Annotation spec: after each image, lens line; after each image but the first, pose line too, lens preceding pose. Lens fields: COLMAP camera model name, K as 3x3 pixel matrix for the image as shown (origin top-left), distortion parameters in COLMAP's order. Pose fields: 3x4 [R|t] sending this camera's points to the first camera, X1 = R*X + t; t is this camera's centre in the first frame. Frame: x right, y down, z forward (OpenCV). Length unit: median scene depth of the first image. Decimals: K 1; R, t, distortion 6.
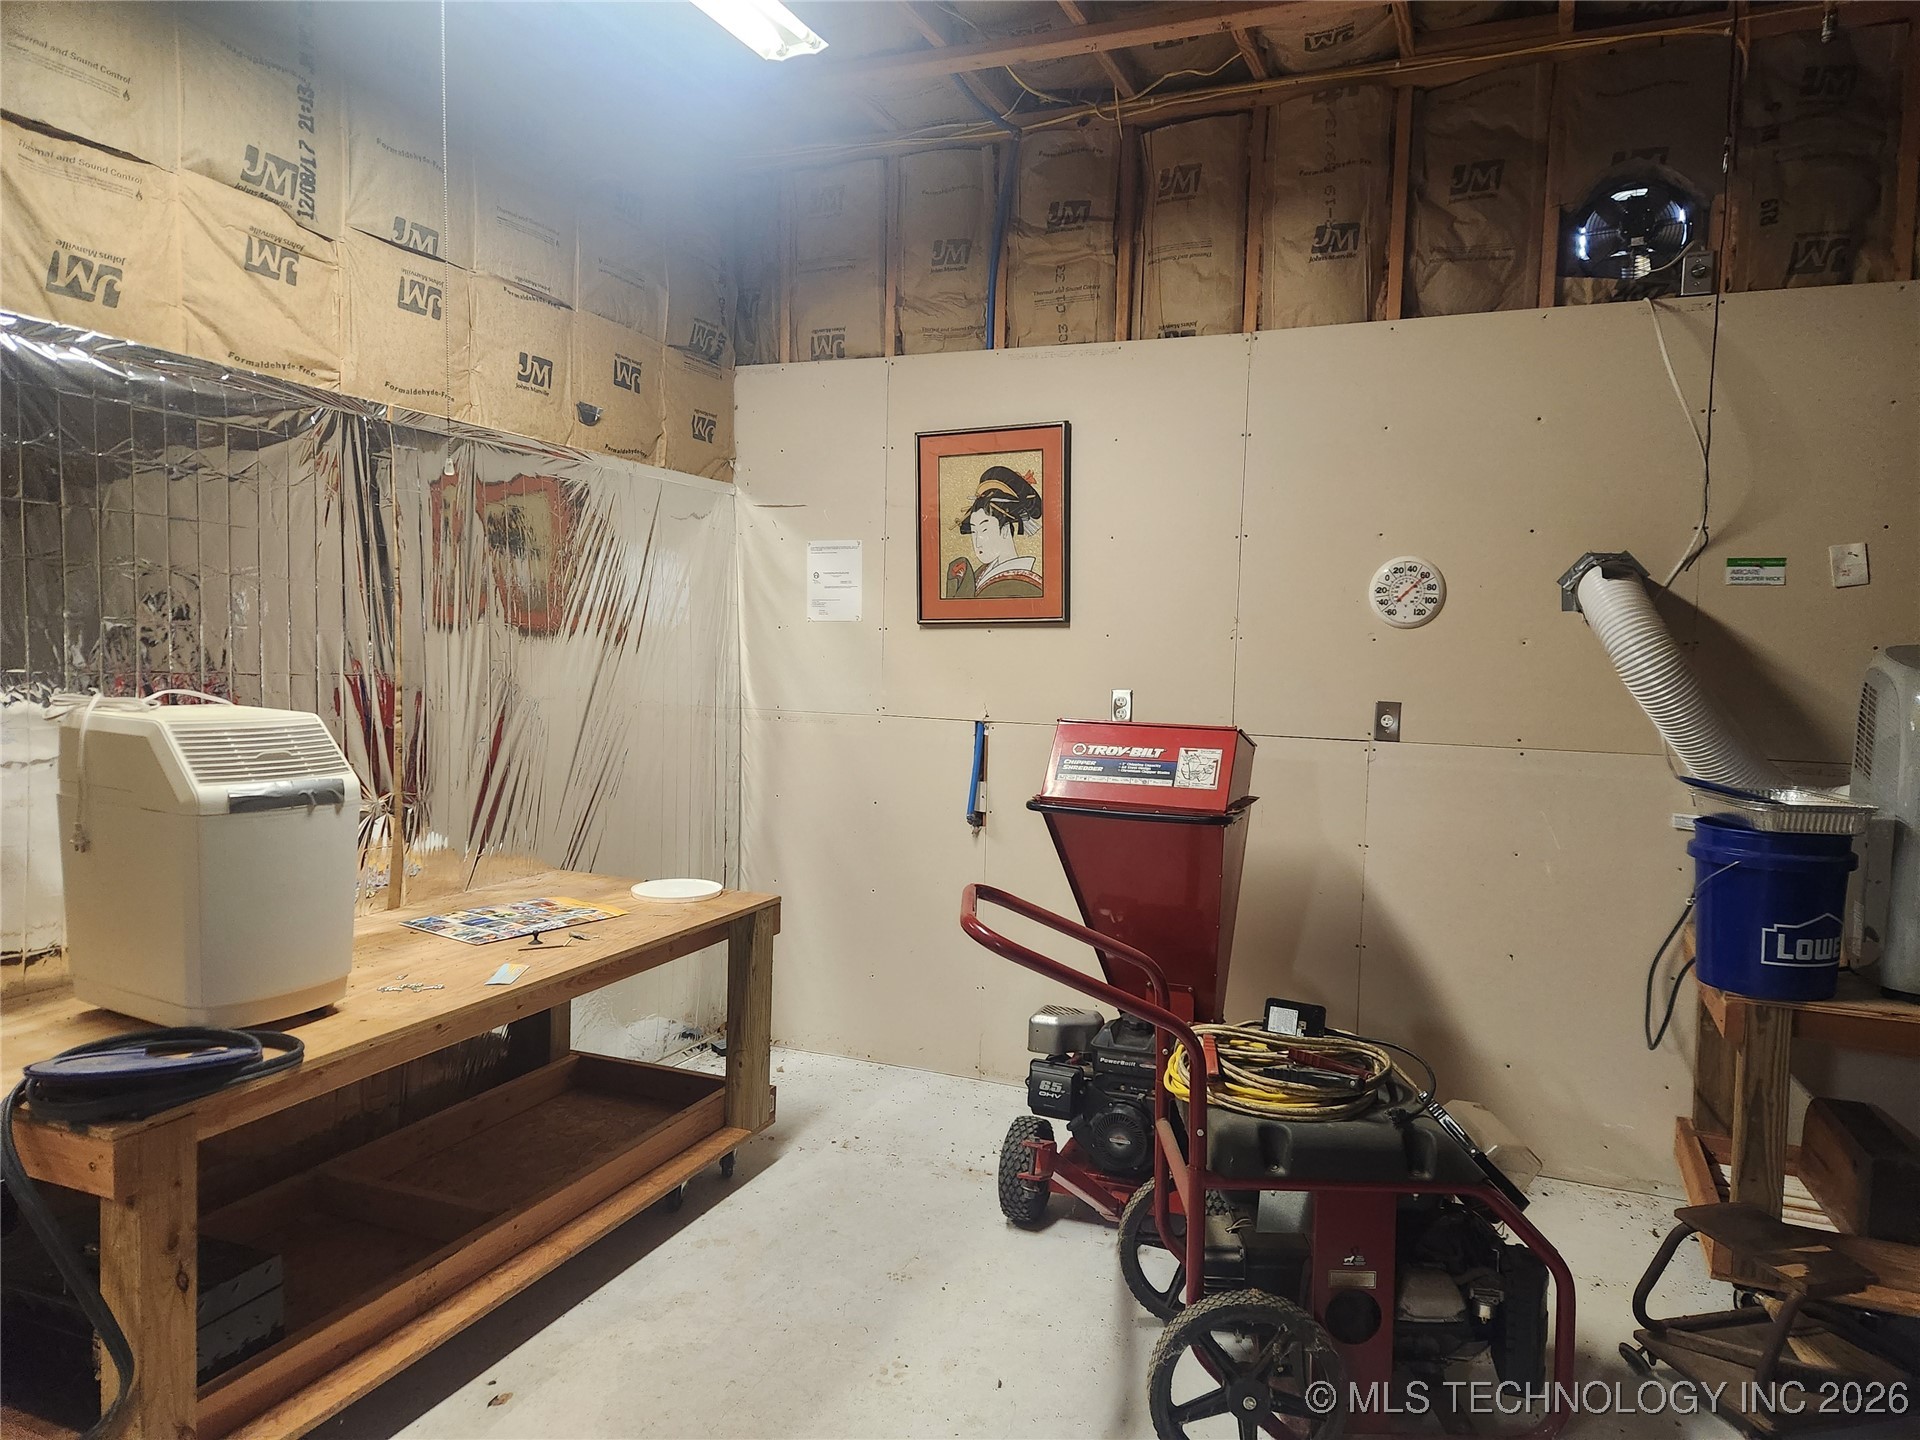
lens RADIAL K [[1274.1, 0, 992.1], [0, 1274.1, 725.1], [0, 0, 1]] dist [0.094729, -0.087800]
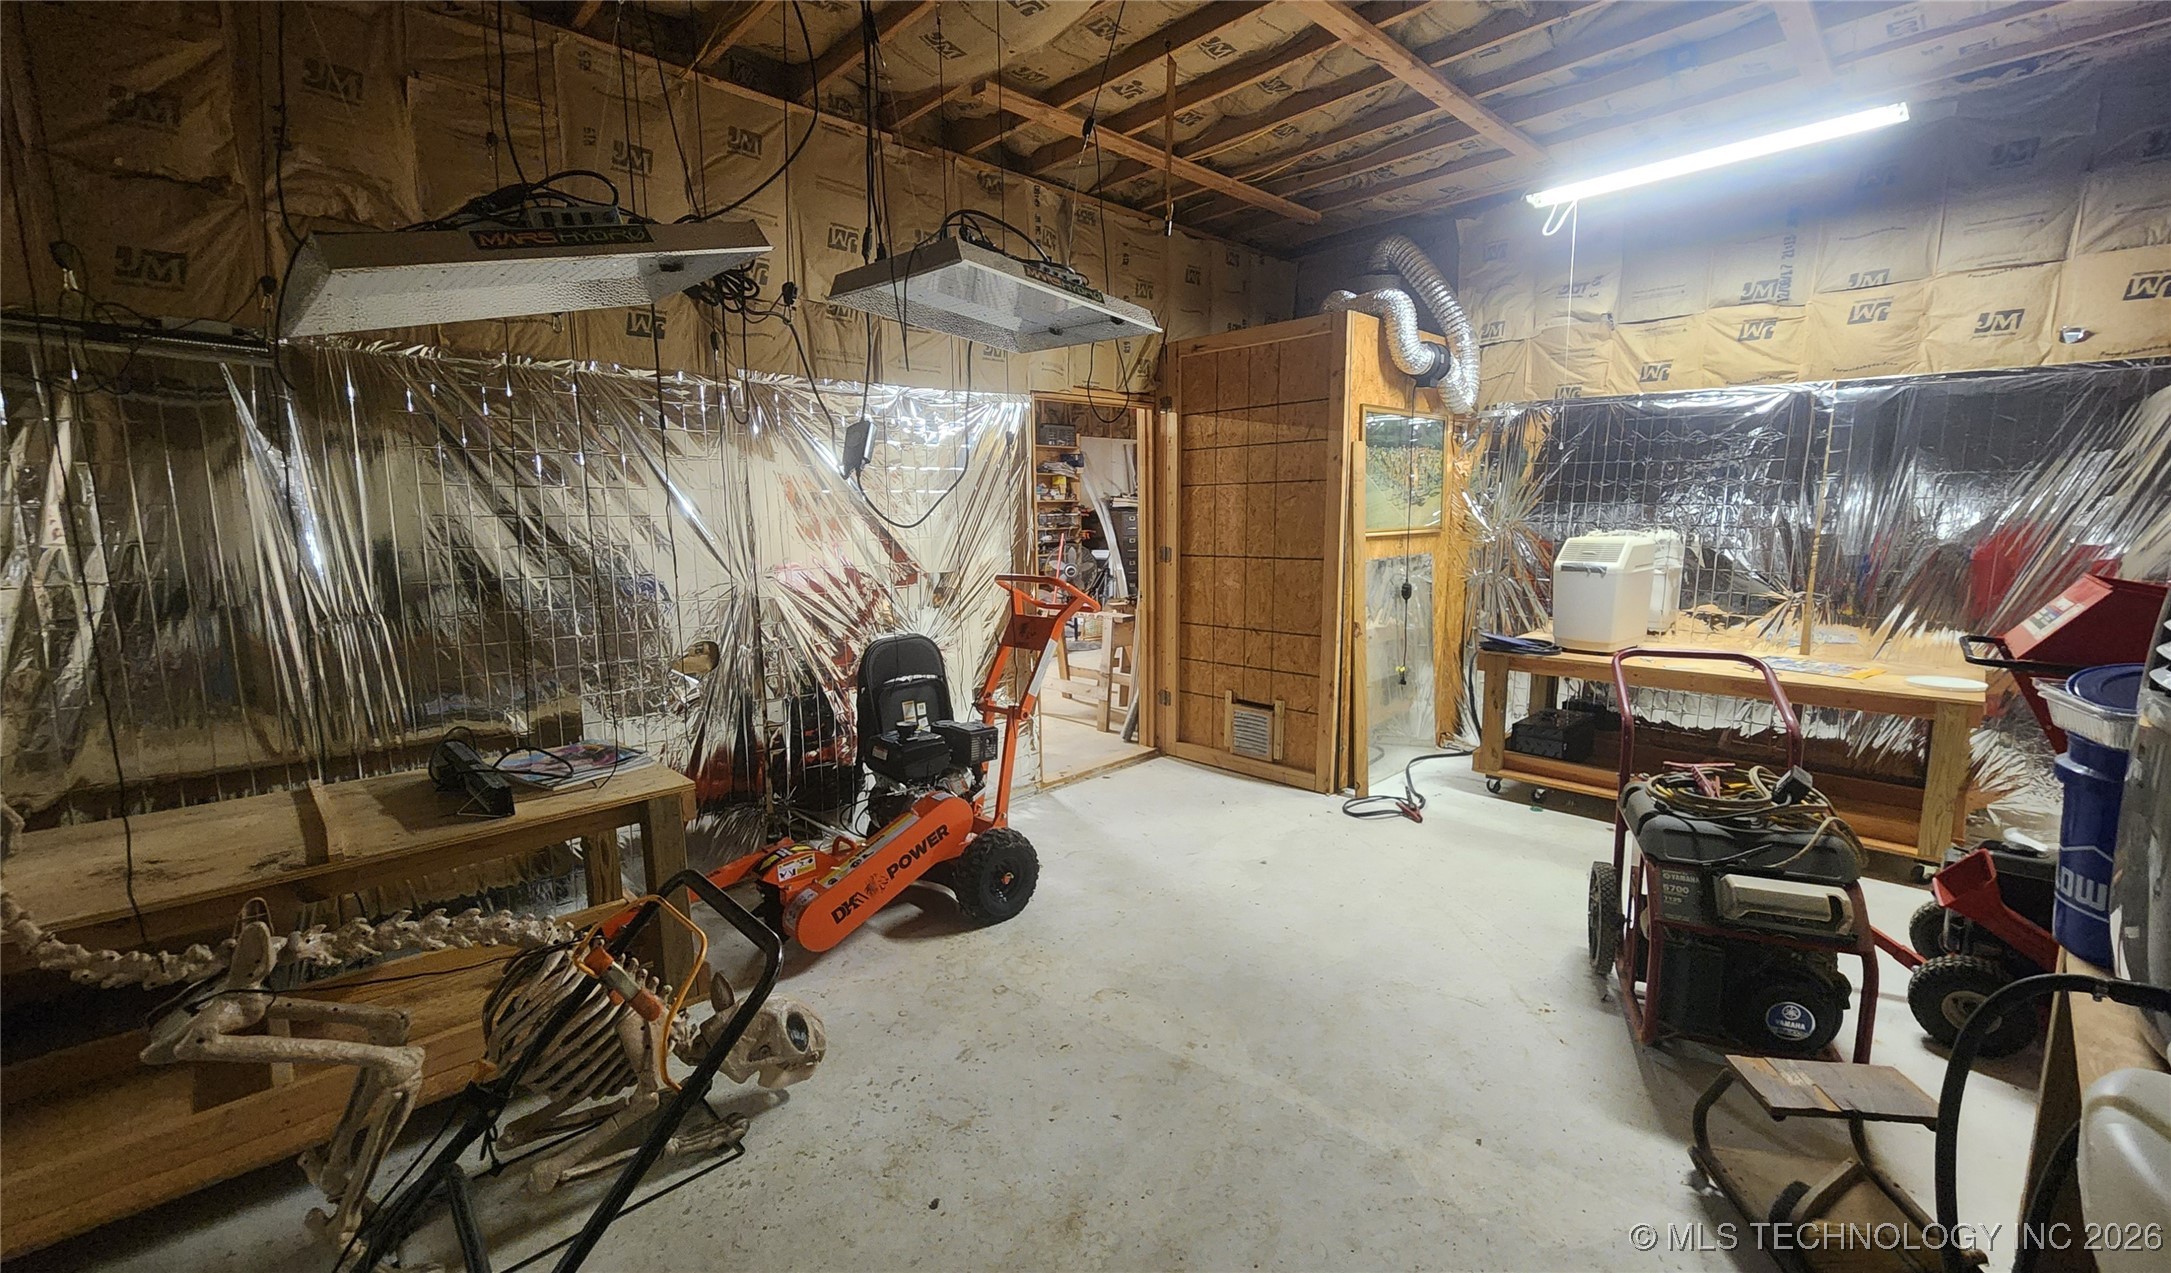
lens RADIAL K [[883.8, 0, 1085.5], [0, 883.8, 636.5], [0, 0, 1]] dist [-0.003688, 0.000125]
pose [[-0.399846, 0.114503, -0.909402, 0.987422], [-0.059376, 0.986847, 0.150360, -0.012089], [0.914657, 0.114118, -0.387788, 0.482730]]
